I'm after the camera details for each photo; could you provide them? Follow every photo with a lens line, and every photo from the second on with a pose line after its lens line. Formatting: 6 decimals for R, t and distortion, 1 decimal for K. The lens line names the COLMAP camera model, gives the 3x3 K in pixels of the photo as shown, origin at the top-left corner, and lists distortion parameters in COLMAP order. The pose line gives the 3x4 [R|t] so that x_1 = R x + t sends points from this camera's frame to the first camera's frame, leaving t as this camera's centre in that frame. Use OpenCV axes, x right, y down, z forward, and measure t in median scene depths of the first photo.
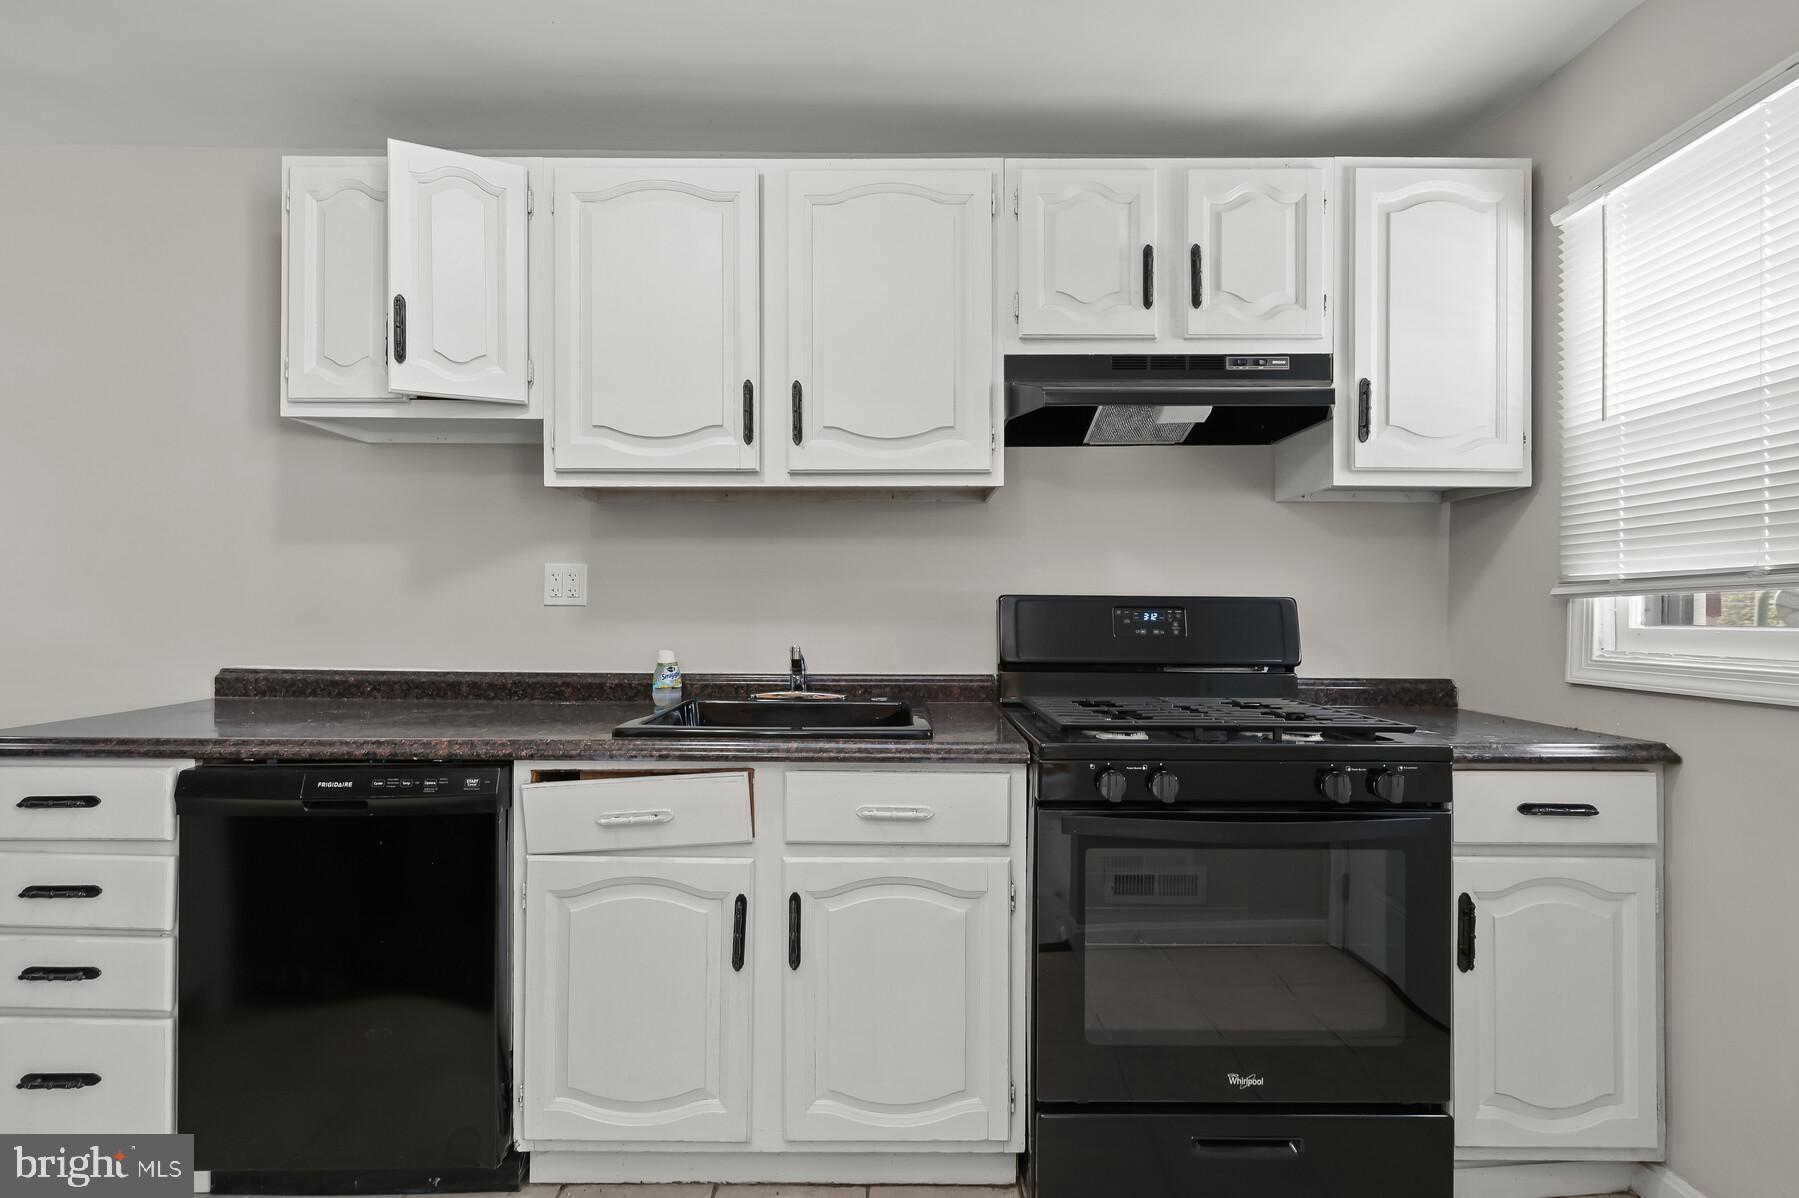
lens RADIAL K [[802.0, 0, 899.2], [0, 802.0, 602.8], [0, 0, 1]] dist [-0.004913, -0.000217]
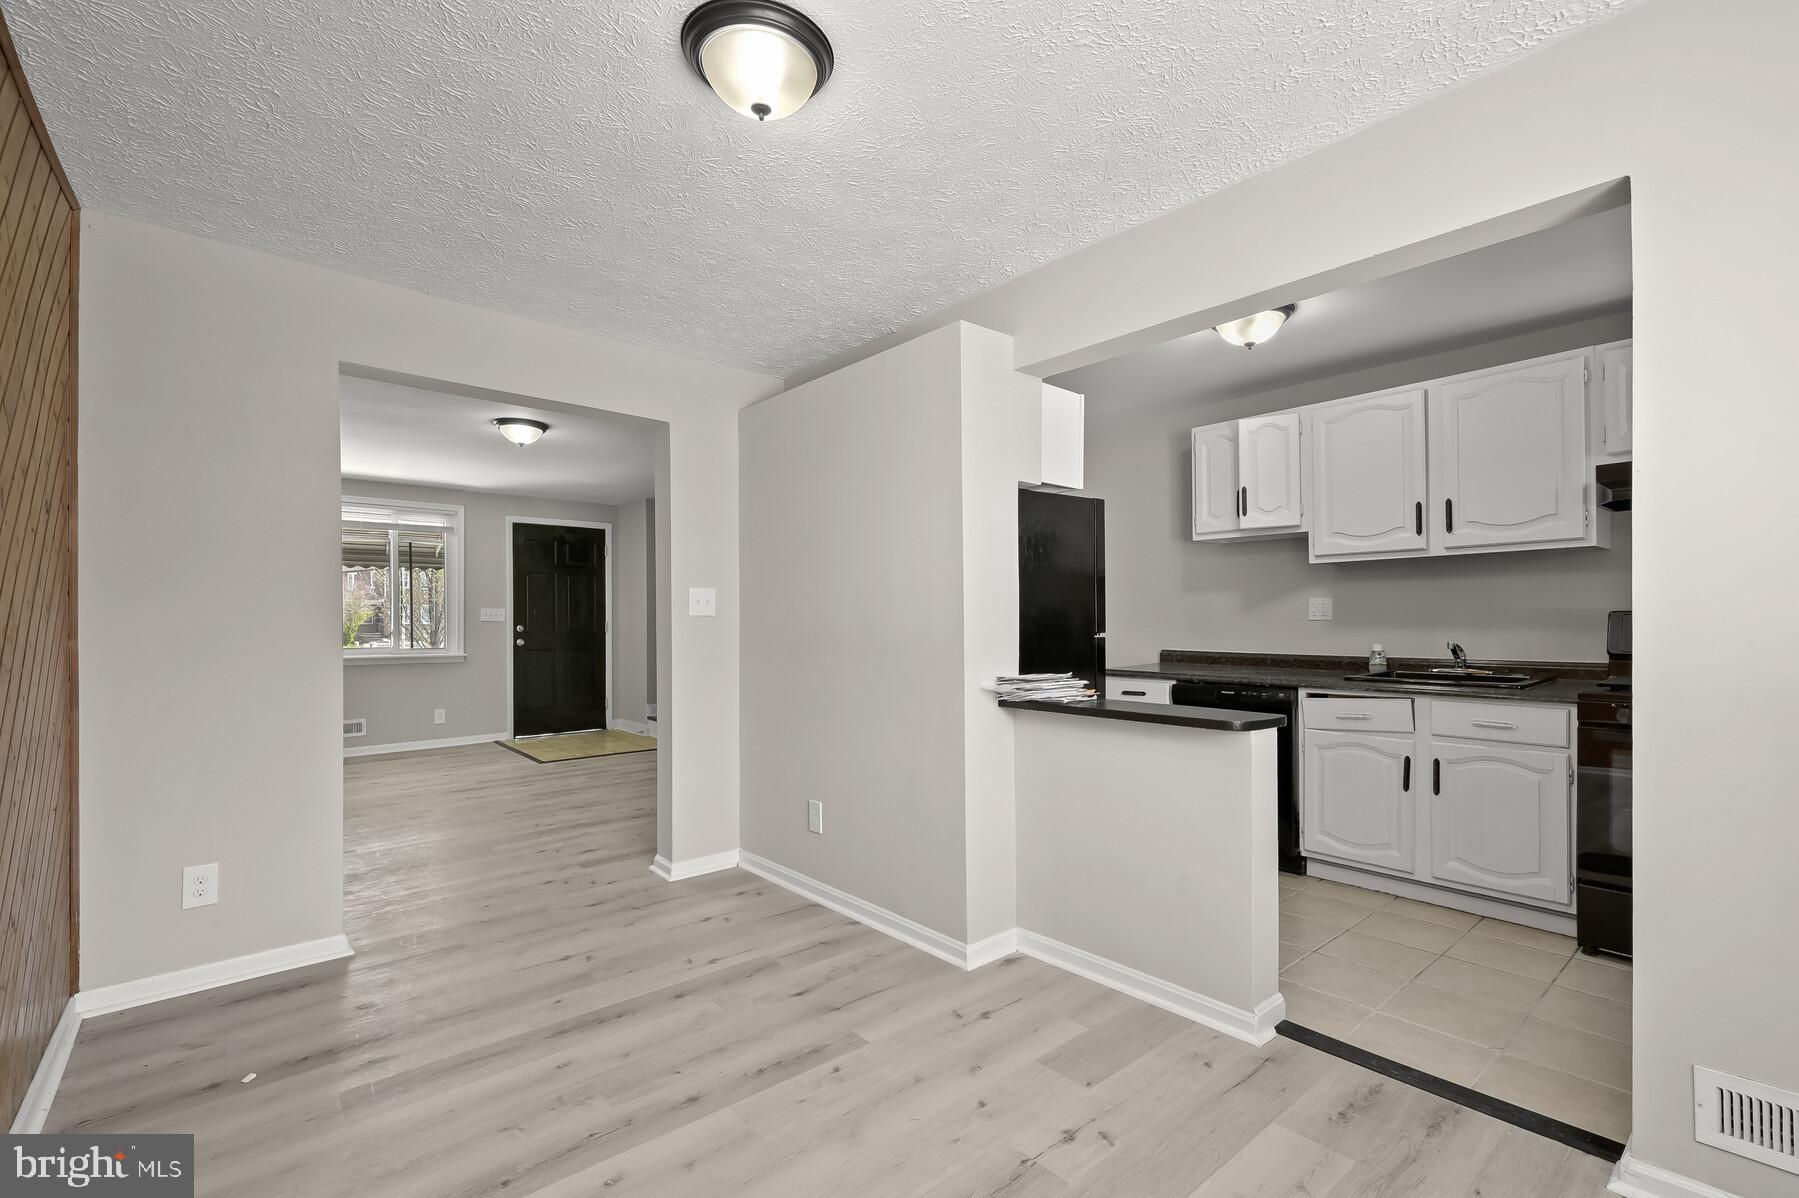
lens RADIAL K [[802.0, 0, 908.3], [0, 802.0, 628.3], [0, 0, 1]] dist [-0.004913, -0.000217]
pose [[0.647007, -0.001900, -0.762481, 0.478468], [0.017396, 0.999773, 0.012270, -0.021195], [0.762285, -0.021203, 0.646894, -1.166260]]
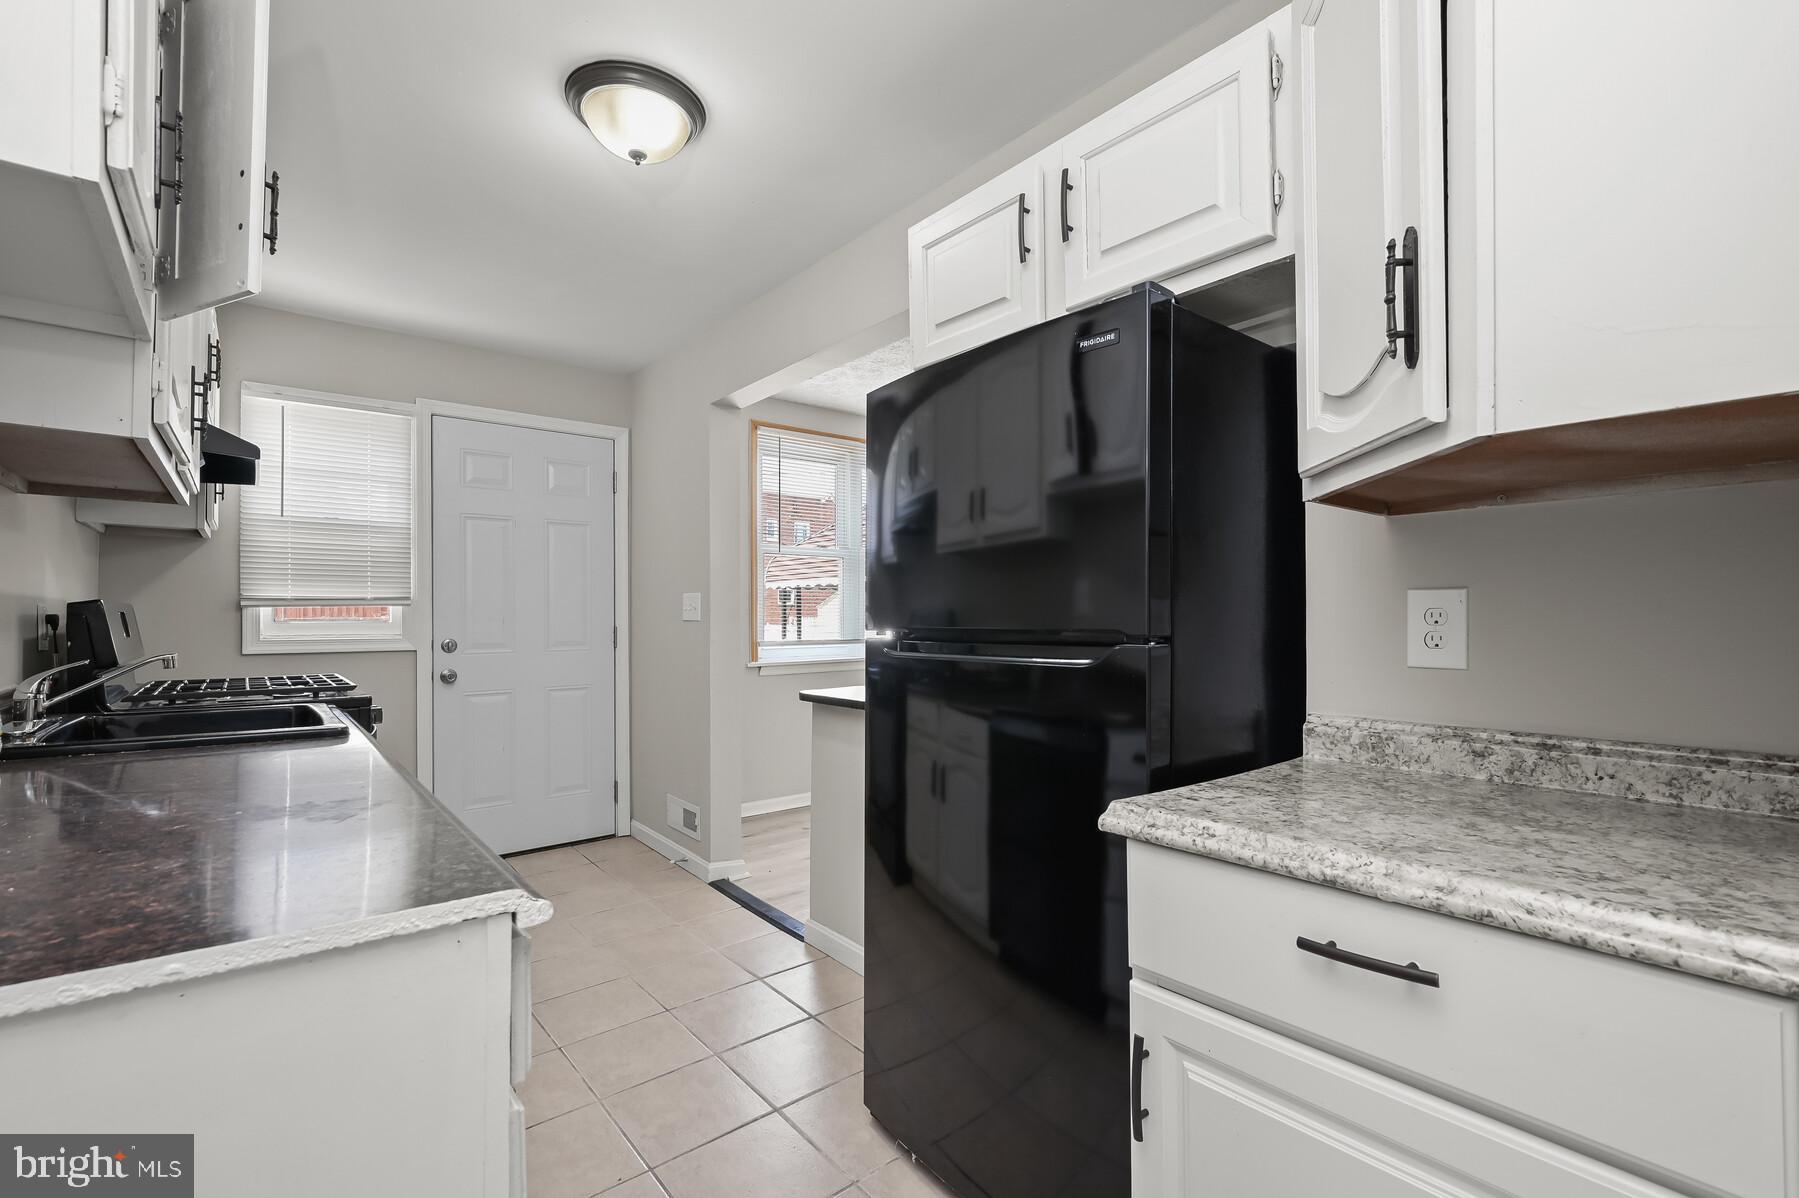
lens RADIAL K [[802.0, 0, 897.9], [0, 802.0, 603.2], [0, 0, 1]] dist [-0.004913, -0.000217]
pose [[-0.645519, 0.004786, 0.763729, -1.413268], [-0.009410, 0.999855, -0.014220, -0.003948], [-0.763686, -0.016366, -0.645381, 0.993506]]
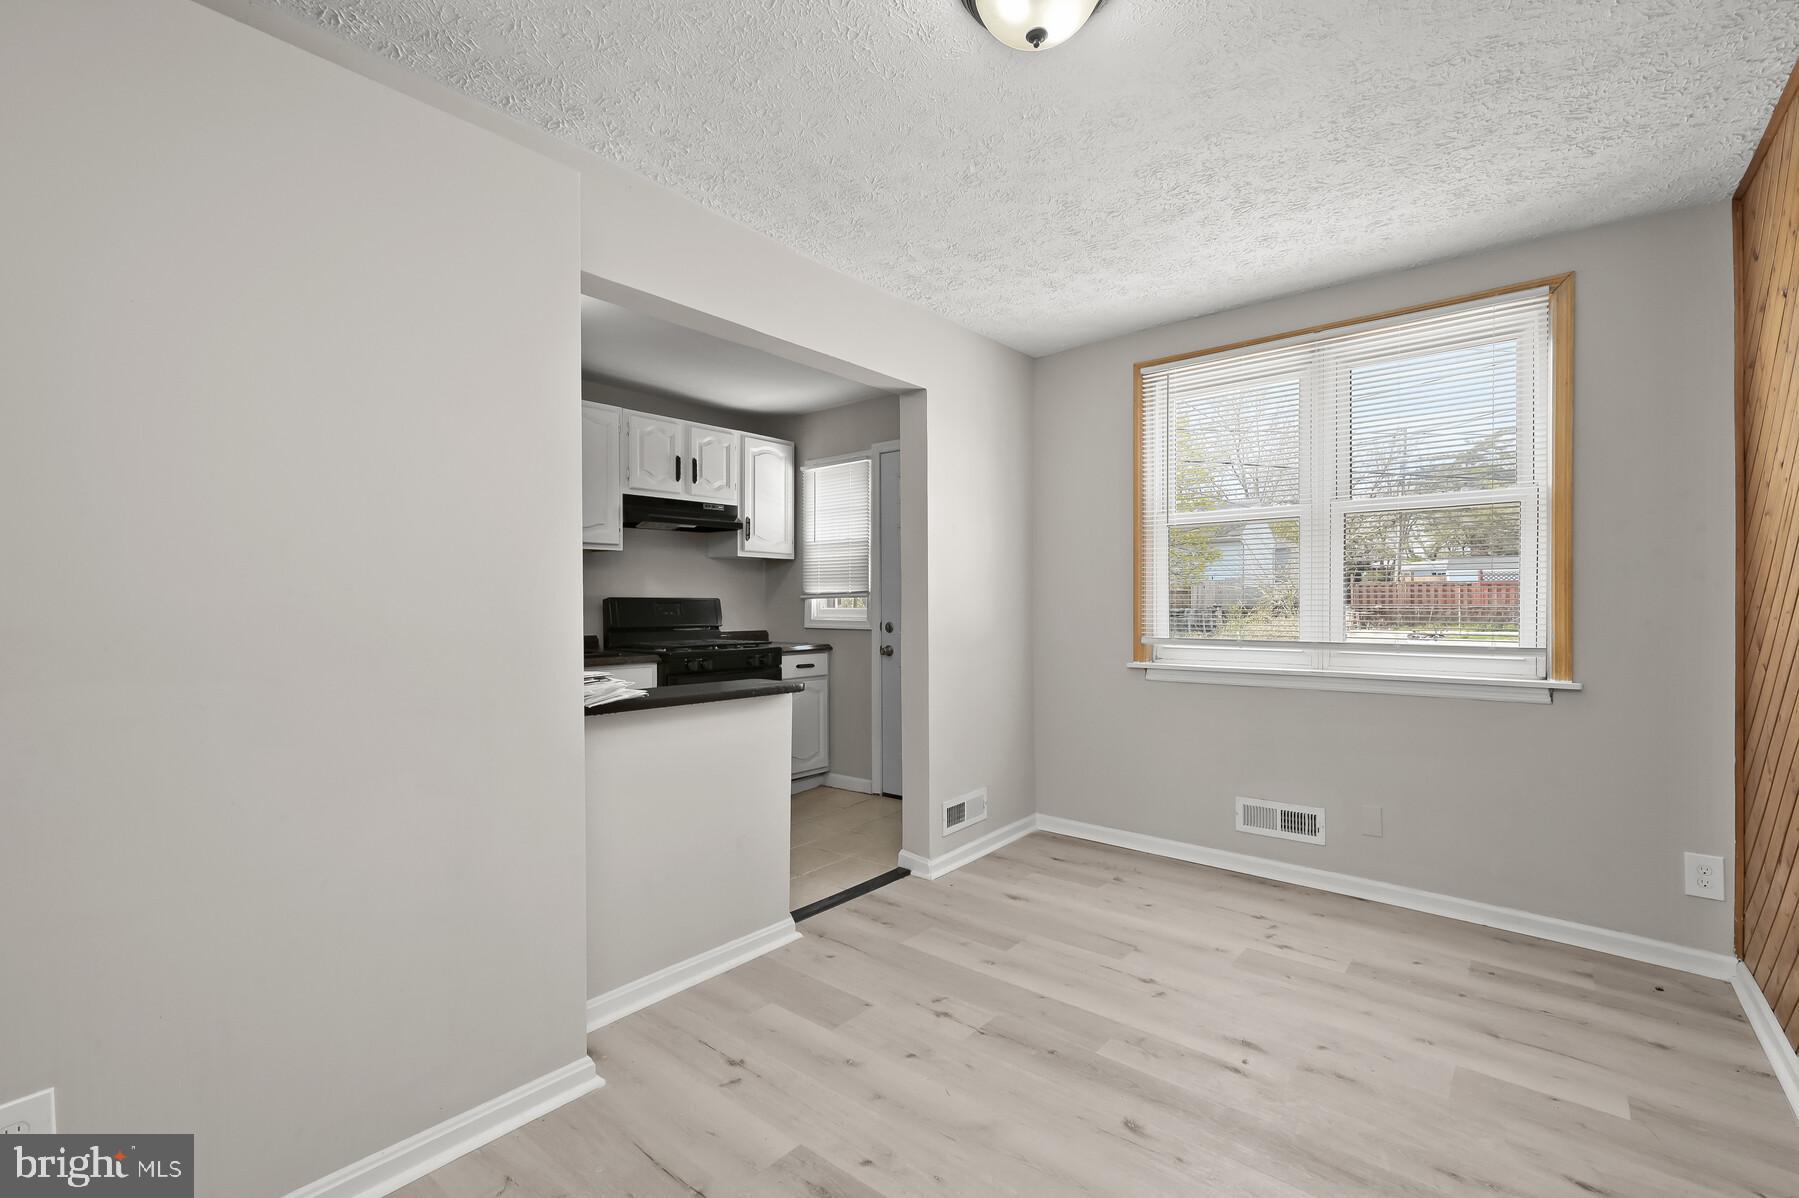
lens RADIAL K [[802.0, 0, 909.5], [0, 802.0, 602.6], [0, 0, 1]] dist [-0.004913, -0.000217]
pose [[0.633738, -0.004710, 0.773533, -1.152480], [-0.002712, 0.999962, 0.008310, -0.018401], [-0.773543, -0.007364, 0.633701, -1.121226]]
